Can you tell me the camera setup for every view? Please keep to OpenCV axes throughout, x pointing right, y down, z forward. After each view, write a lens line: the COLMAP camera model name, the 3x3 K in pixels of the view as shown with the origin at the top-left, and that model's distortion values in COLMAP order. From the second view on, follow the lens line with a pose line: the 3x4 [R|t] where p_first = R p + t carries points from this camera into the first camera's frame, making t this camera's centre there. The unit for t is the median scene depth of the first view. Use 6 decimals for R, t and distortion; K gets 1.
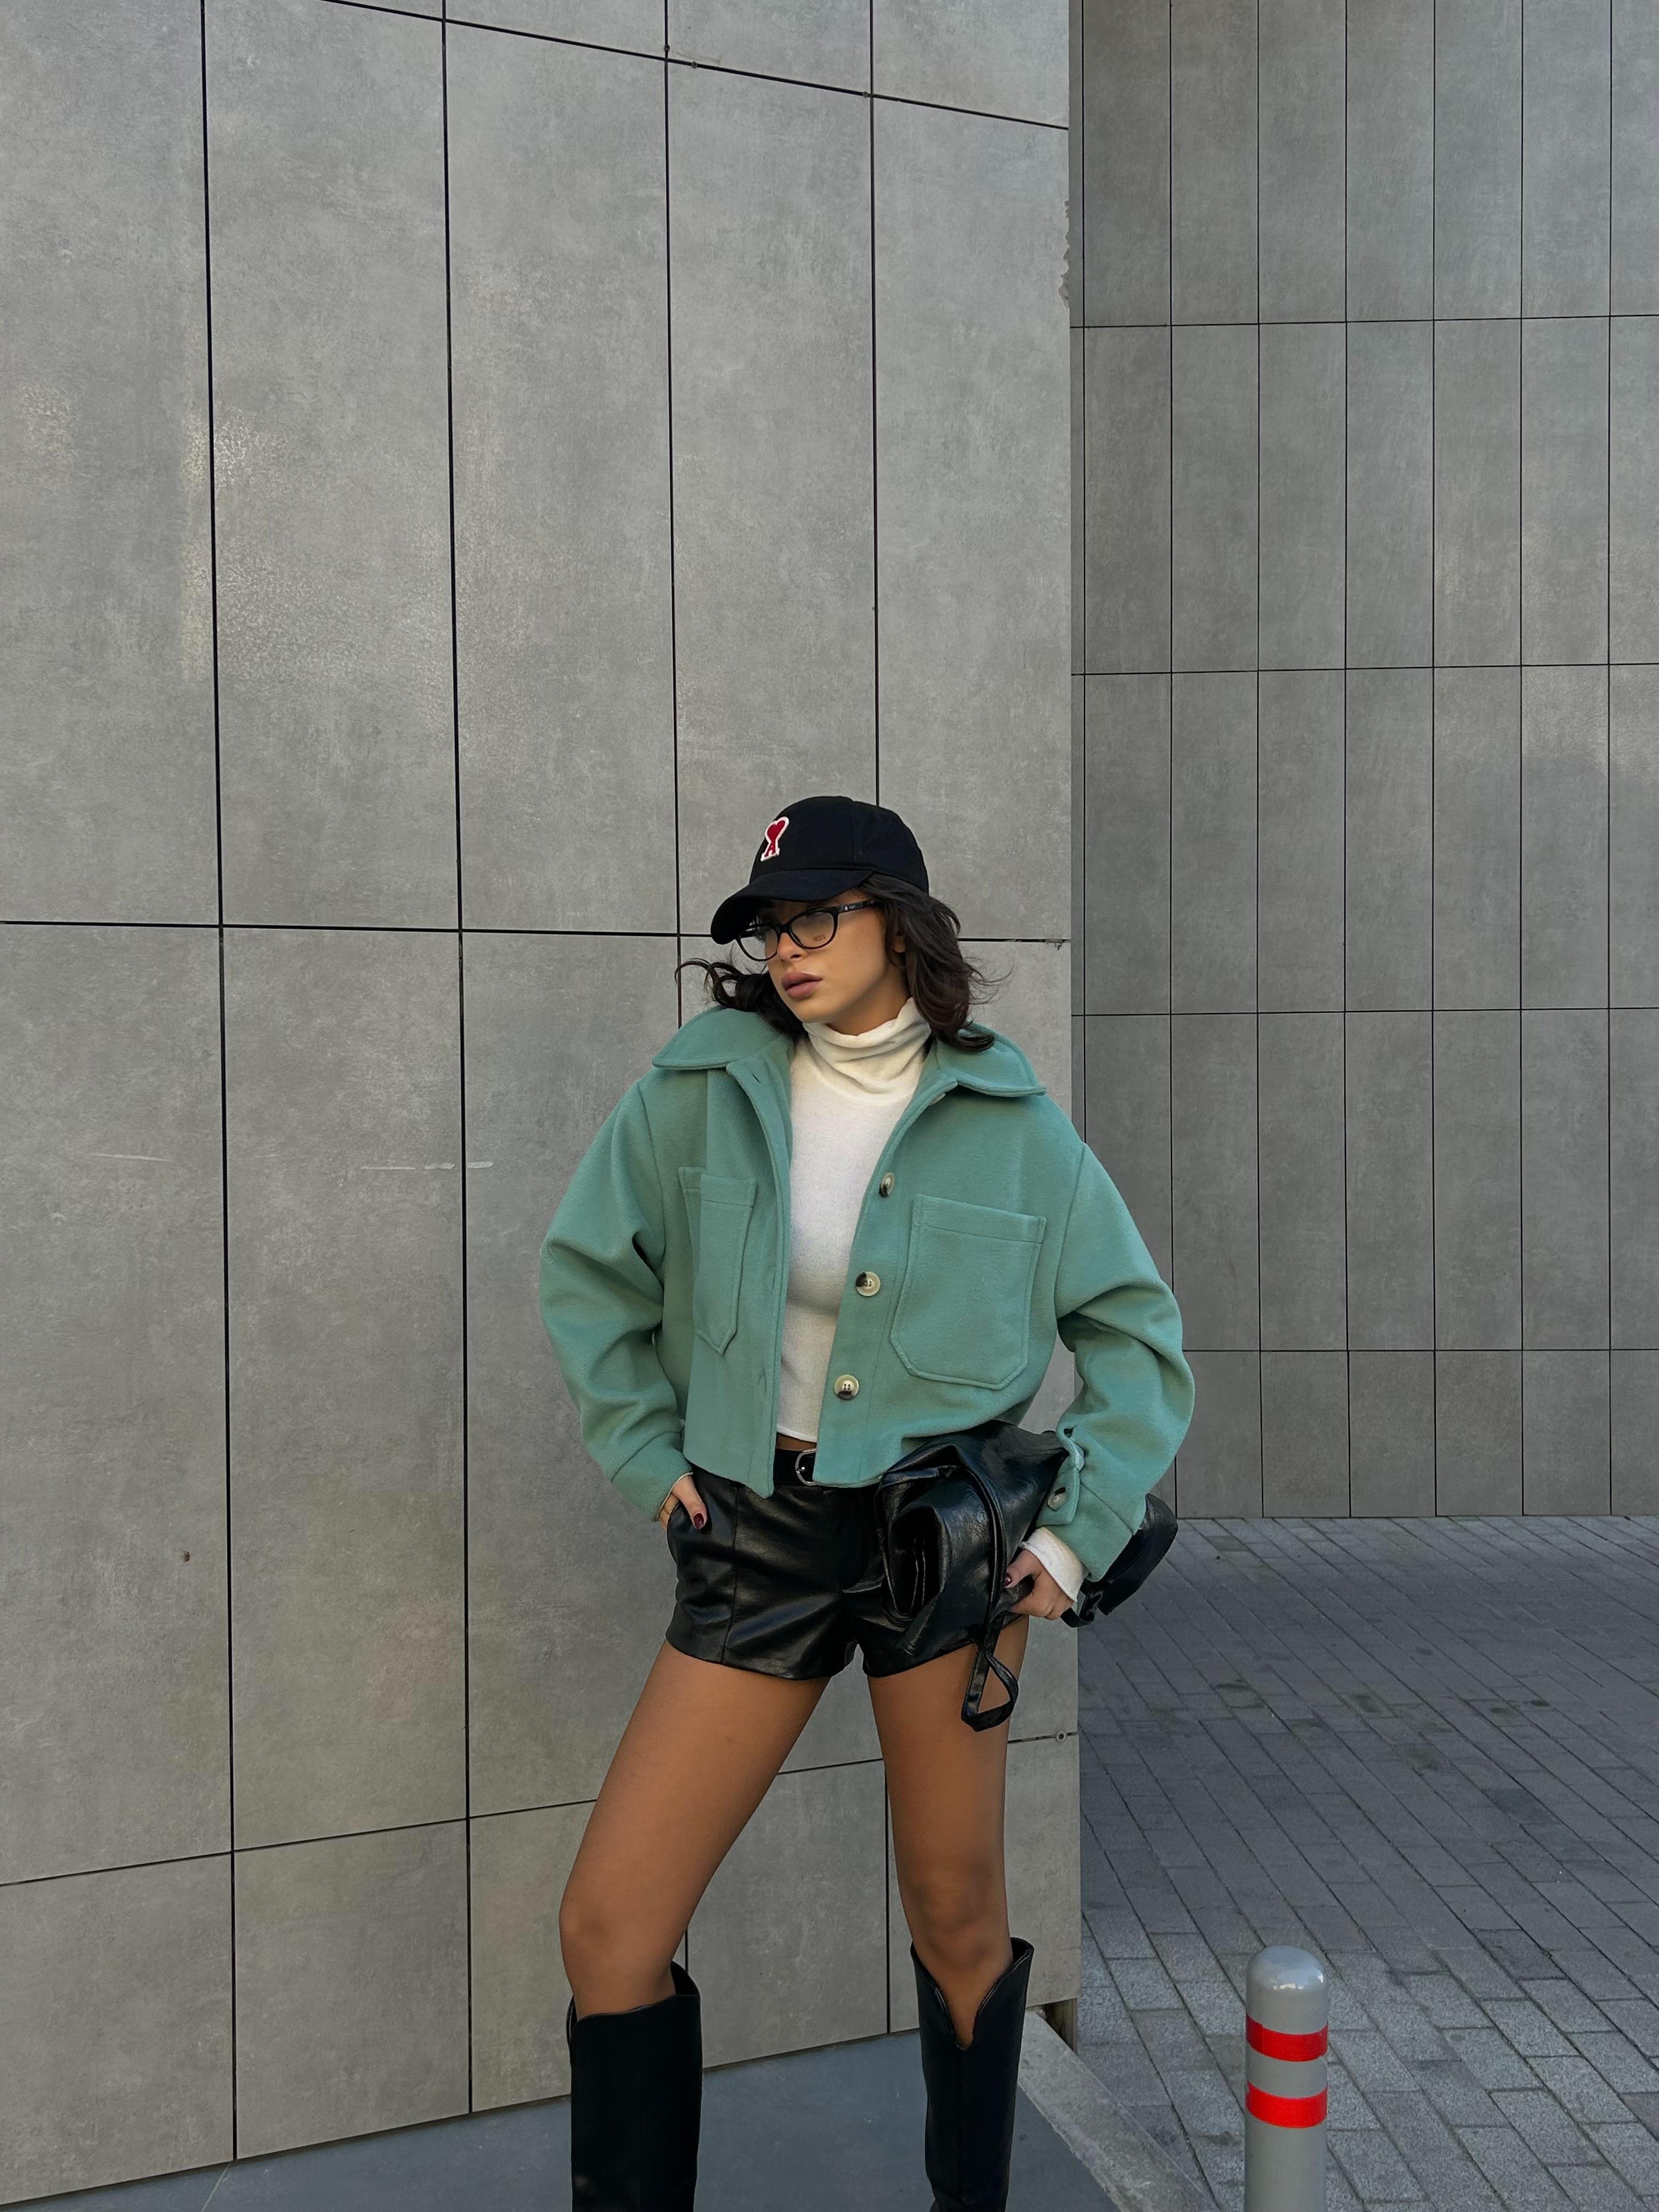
lens RADIAL K [[2004.4, 0, 851.6], [0, 2004.4, 1113.4], [0, 0, 1]] dist [0.020437, 0.000000]
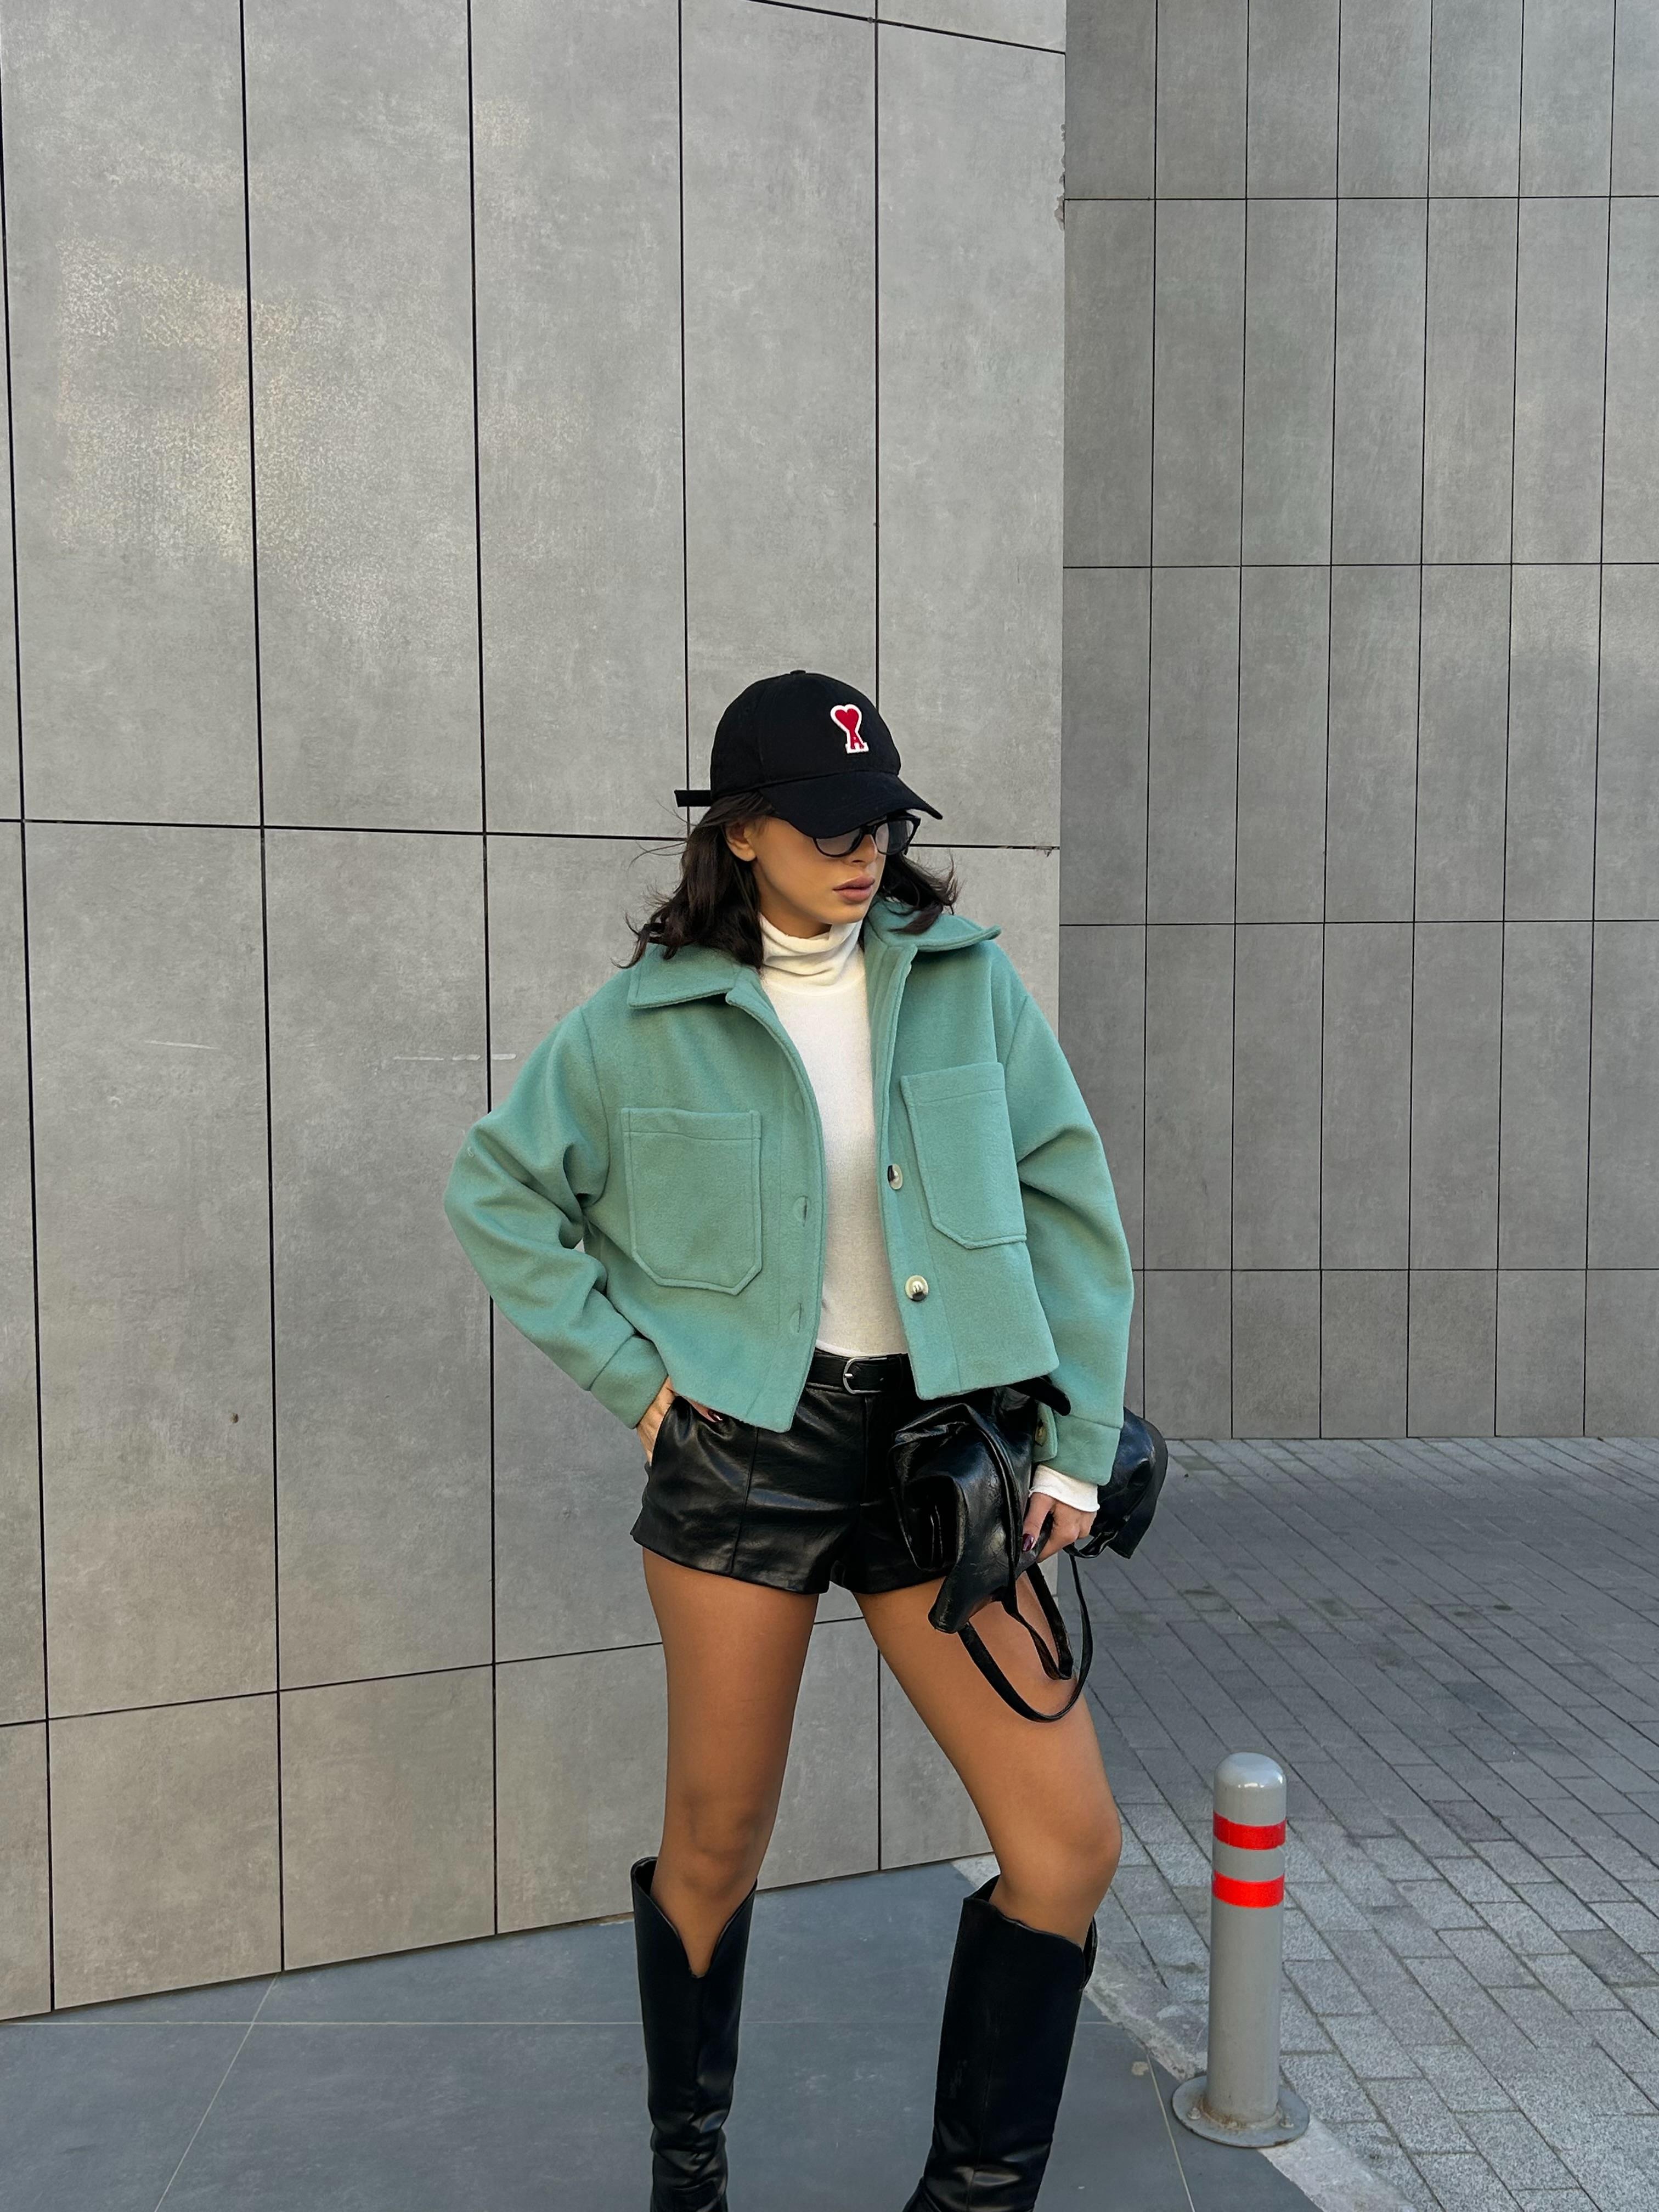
lens RADIAL K [[2196.7, 0, 844.6], [0, 2196.7, 1141.1], [0, 0, 1]] dist [0.024684, 0.000000]
pose [[0.999660, 0.004330, 0.025727, -0.032351], [-0.005560, 0.998836, 0.047917, 0.012971], [-0.025490, -0.048043, 0.998520, -0.152960]]
